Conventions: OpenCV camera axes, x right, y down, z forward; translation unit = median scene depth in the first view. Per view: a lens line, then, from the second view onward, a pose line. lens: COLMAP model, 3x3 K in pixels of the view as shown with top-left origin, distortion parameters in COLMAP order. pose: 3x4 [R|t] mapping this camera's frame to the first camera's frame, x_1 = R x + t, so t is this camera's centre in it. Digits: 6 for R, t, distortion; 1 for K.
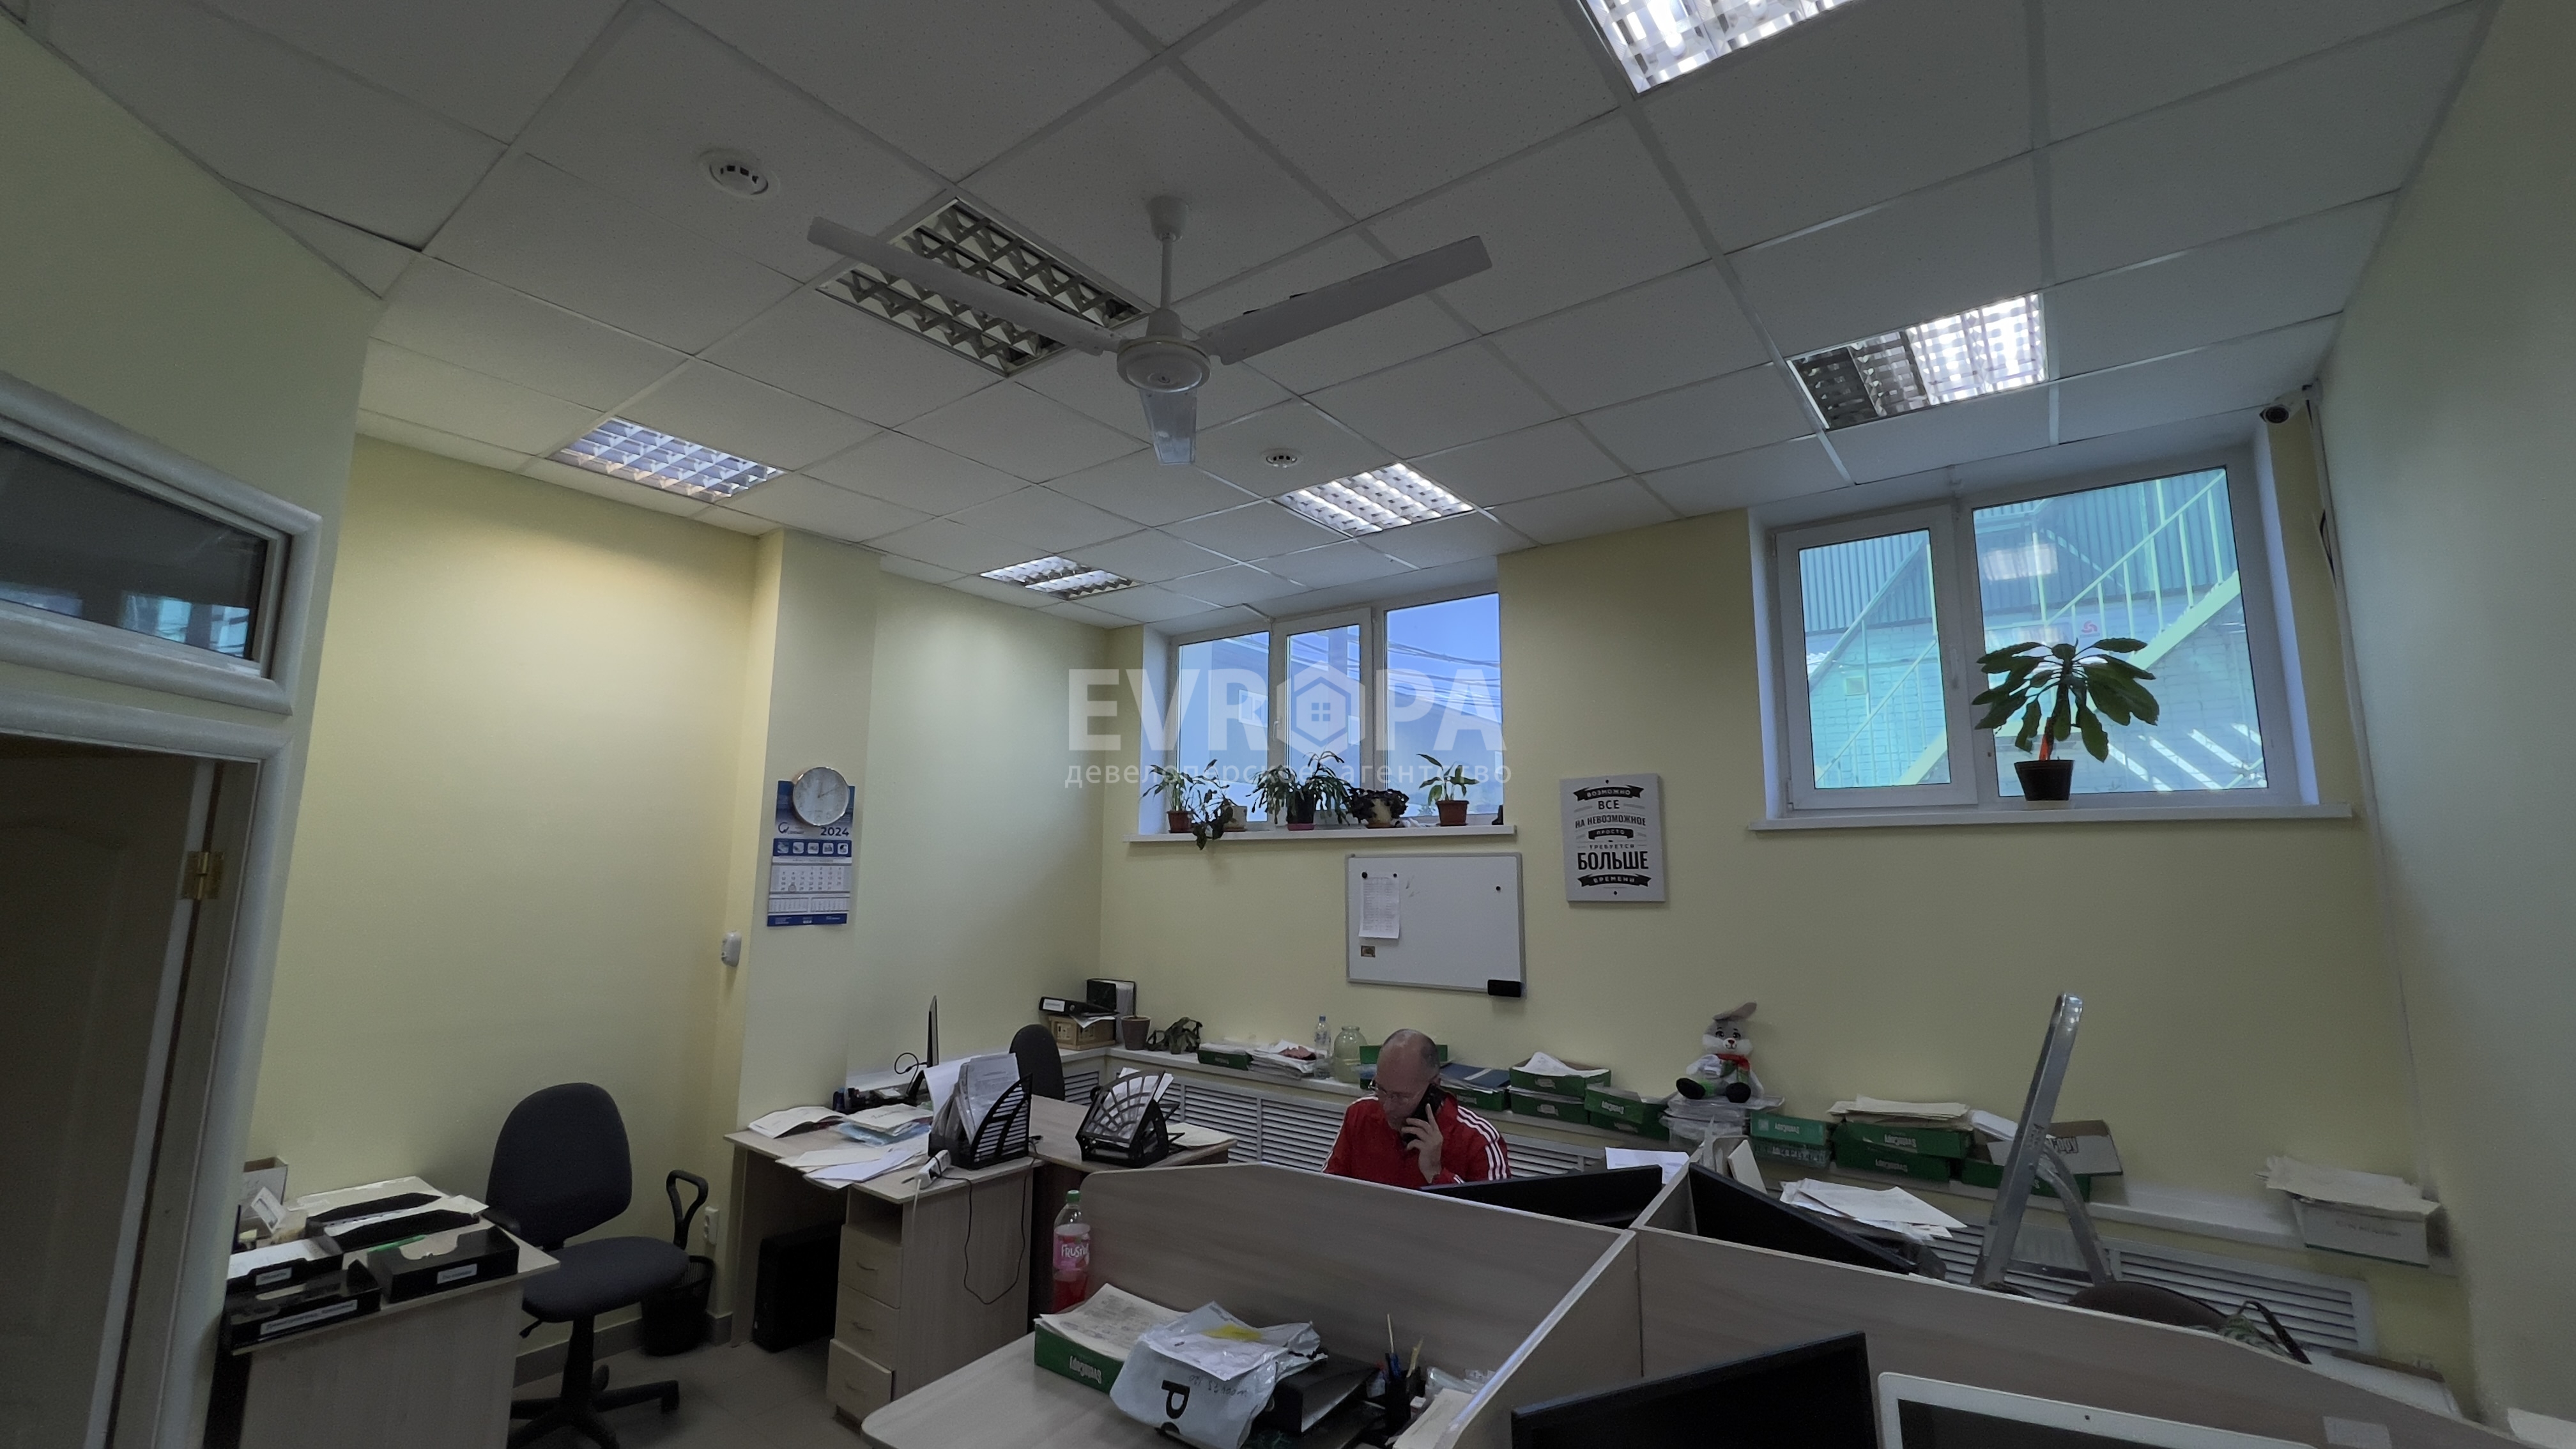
lens RADIAL K [[1038.2, 0, 1285.7], [0, 1038.2, 720.3], [0, 0, 1]] dist [-0.003568, -0.000280]
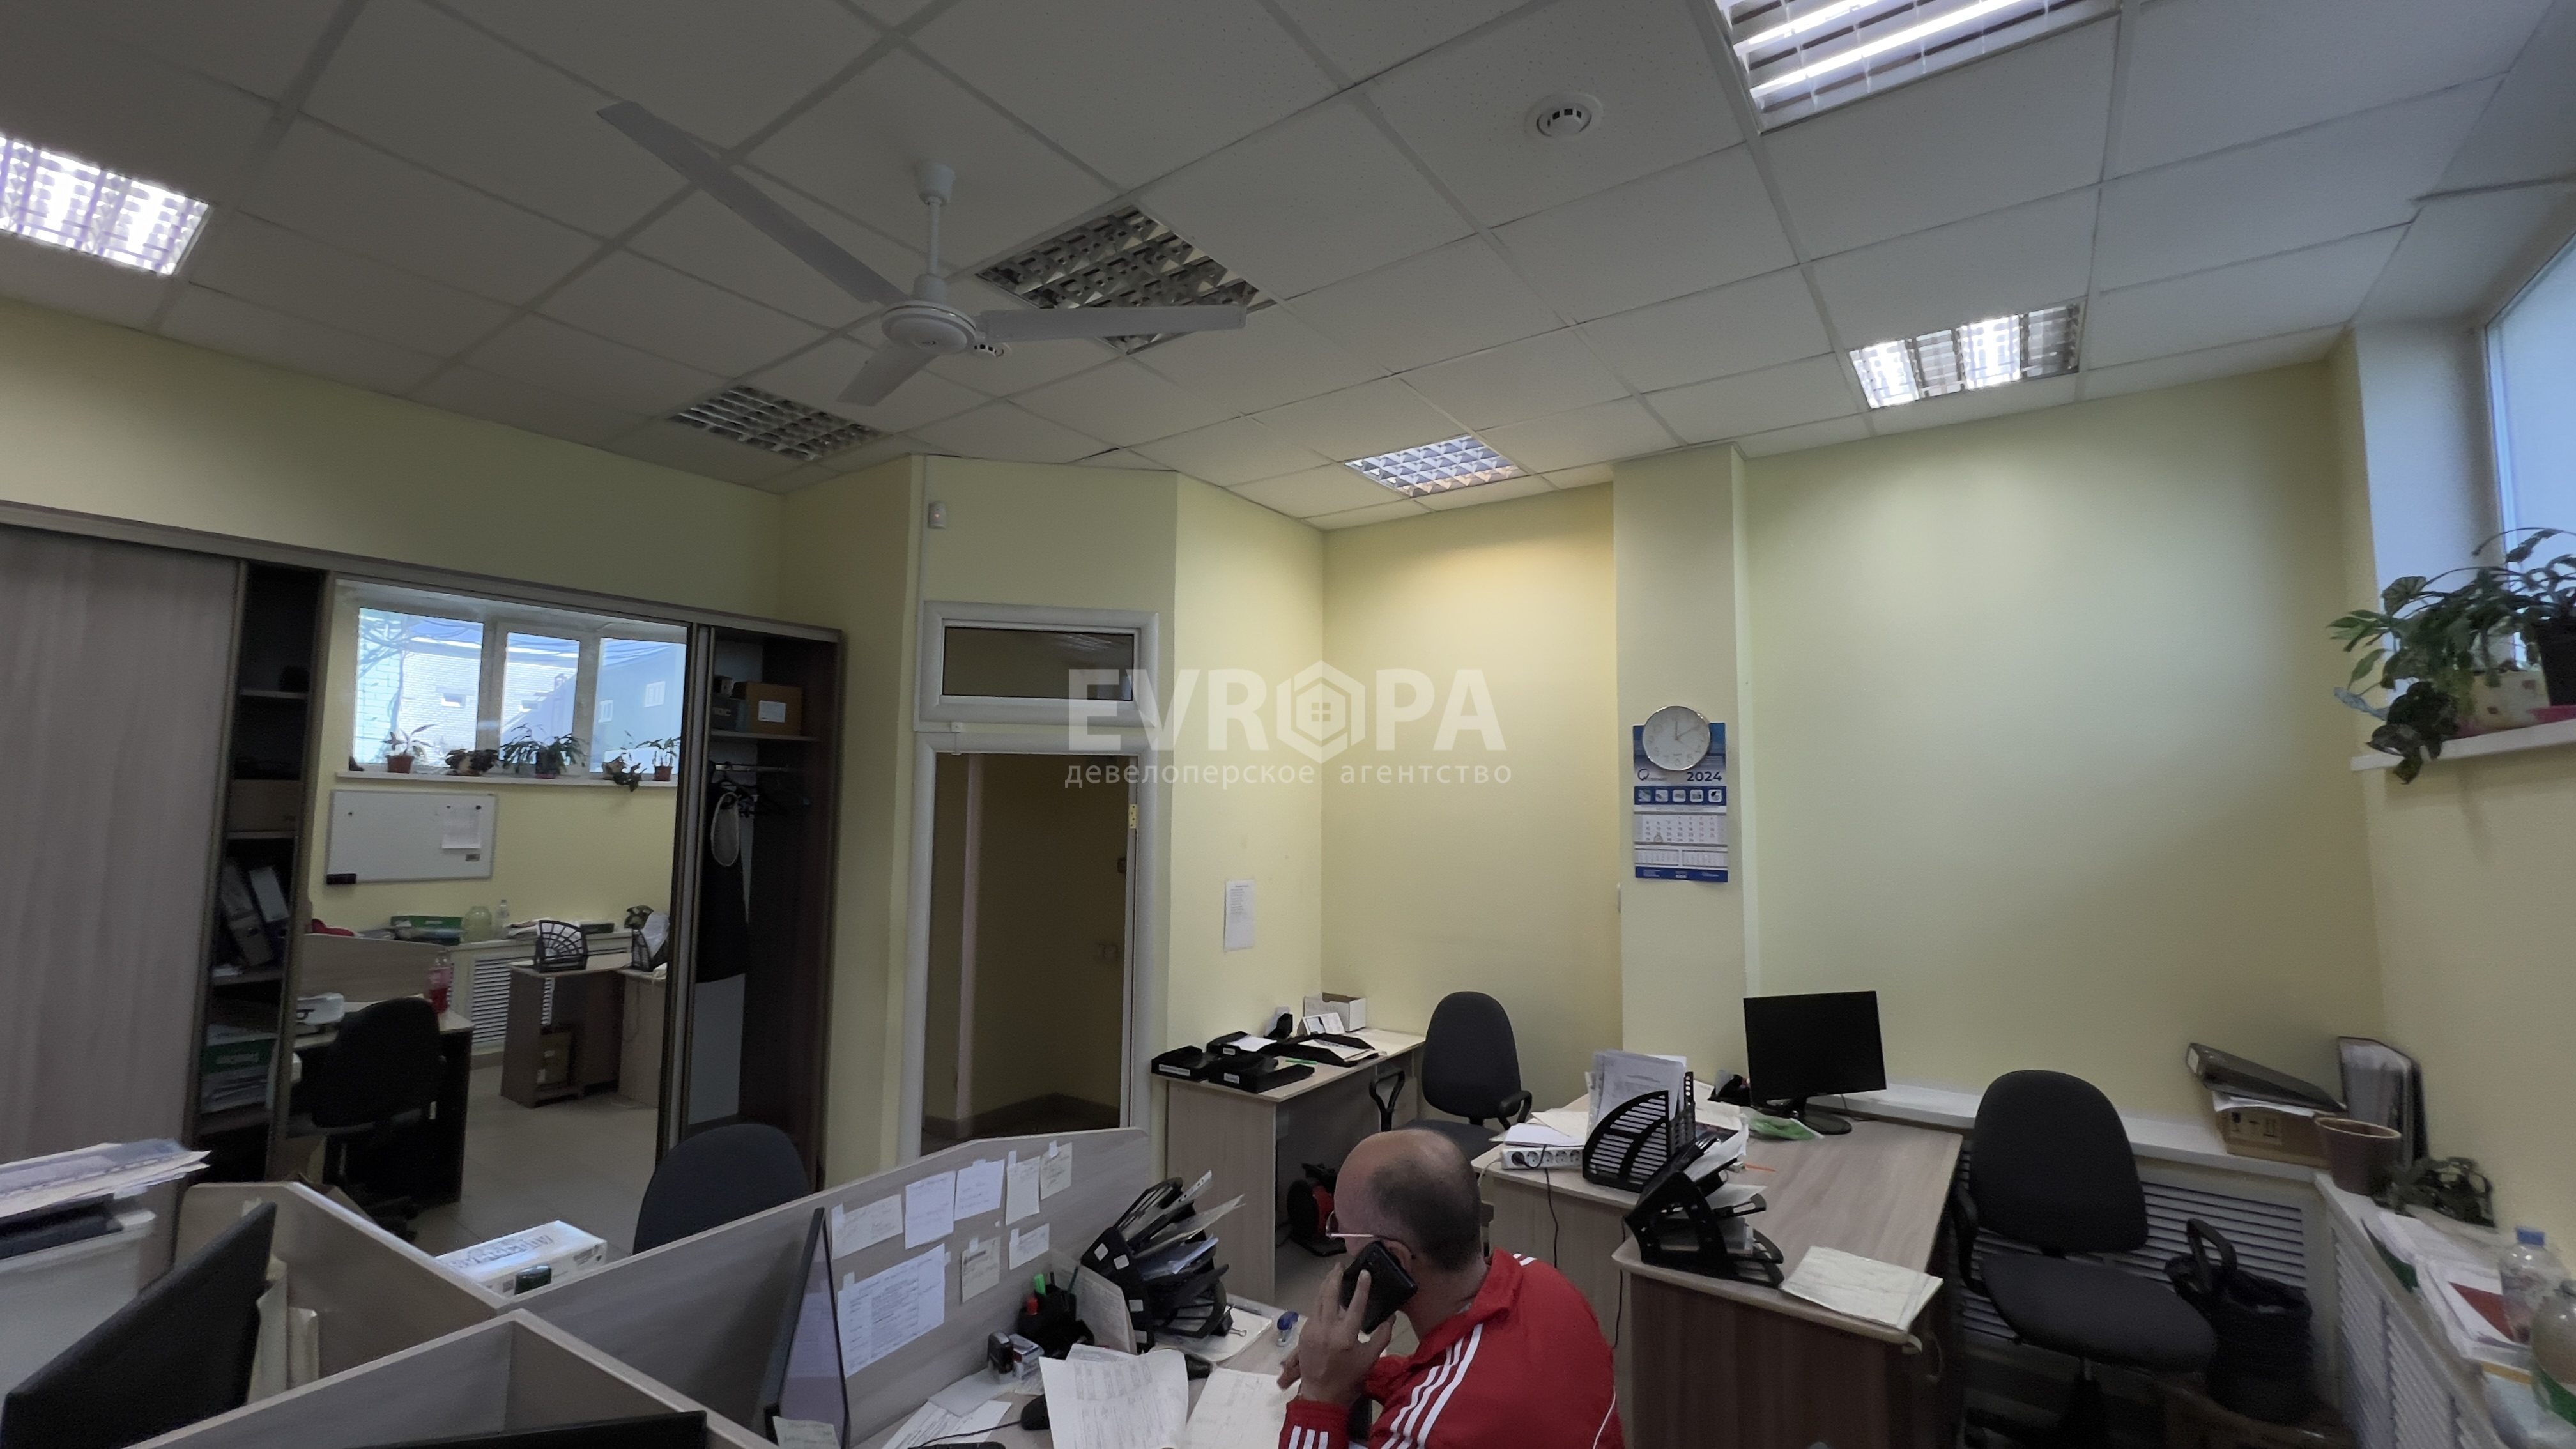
lens RADIAL K [[1038.2, 0, 1281.5], [0, 1038.2, 718.1], [0, 0, 1]] dist [-0.003568, -0.000280]
pose [[0.013486, -0.090271, -0.995826, 0.453042], [0.134101, 0.987083, -0.087662, 0.090472], [0.990876, -0.132359, 0.025417, 0.650283]]
